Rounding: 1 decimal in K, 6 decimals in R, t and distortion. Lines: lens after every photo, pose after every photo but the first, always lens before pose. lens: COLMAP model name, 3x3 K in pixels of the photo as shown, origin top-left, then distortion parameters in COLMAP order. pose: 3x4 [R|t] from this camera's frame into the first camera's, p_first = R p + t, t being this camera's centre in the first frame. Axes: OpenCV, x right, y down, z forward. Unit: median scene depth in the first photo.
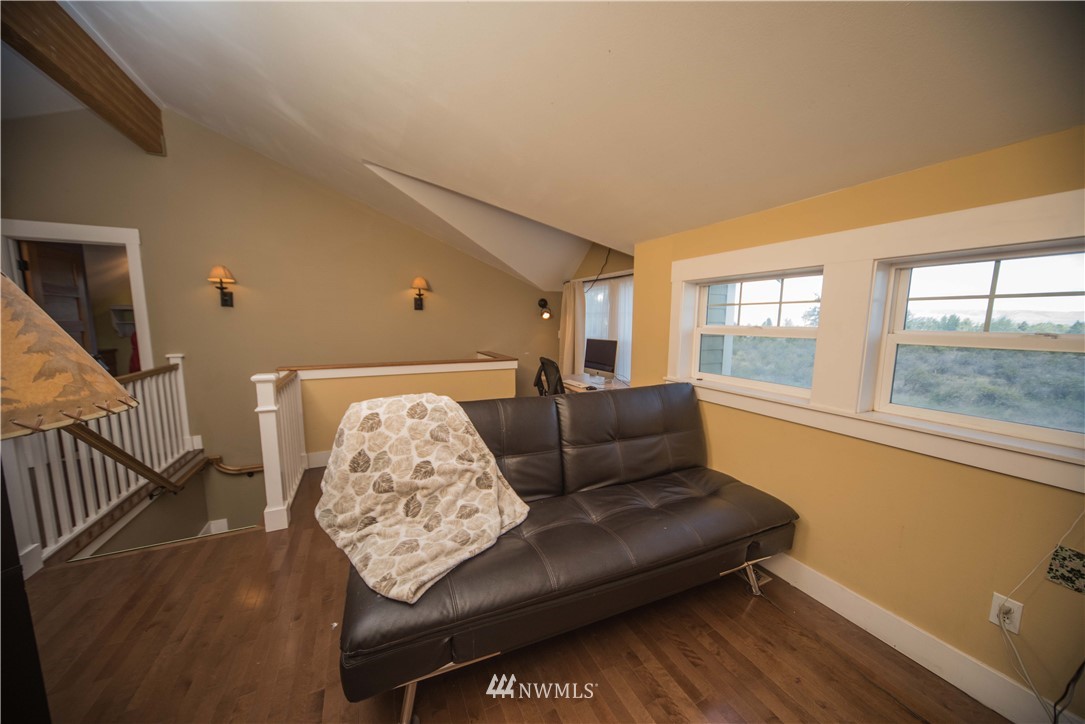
lens RADIAL K [[376.0, 0, 542.5], [0, 376.0, 362.0], [0, 0, 1]] dist [-0.000081, 0.000088]
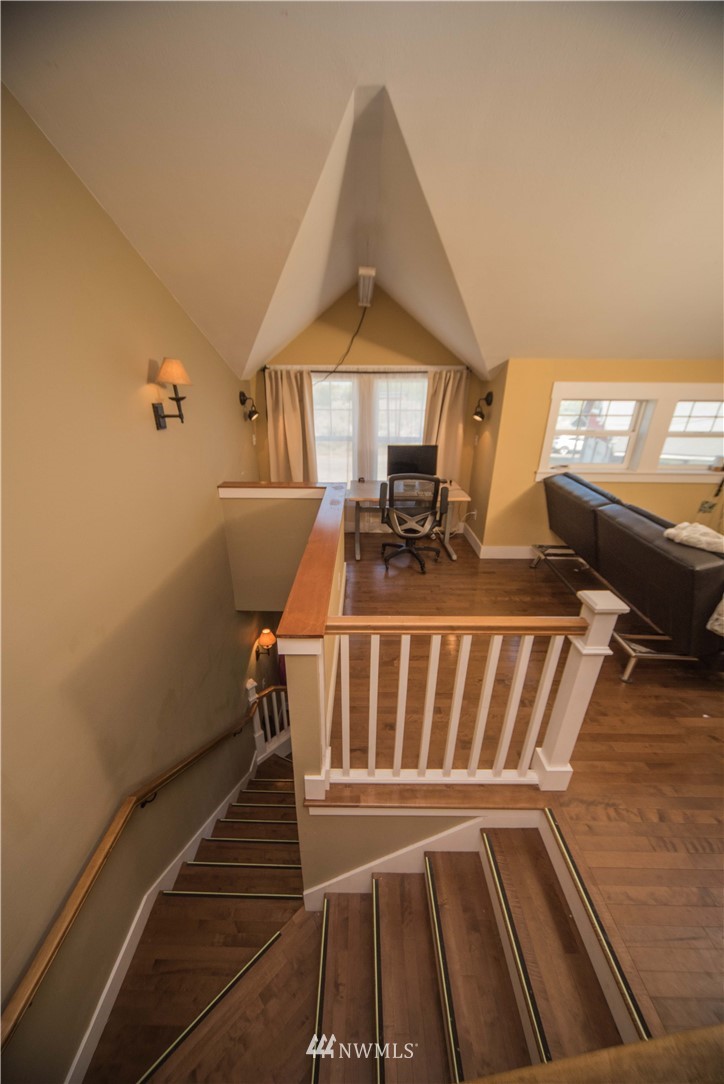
lens RADIAL K [[375.6, 0, 362.0], [0, 375.6, 542.0], [0, 0, 1]] dist [-0.000081, 0.000088]
pose [[0.444060, -0.355258, 0.822558, -0.748720], [0.095752, 0.931595, 0.350659, -0.166008], [-0.890866, -0.076952, 0.447701, 0.588035]]
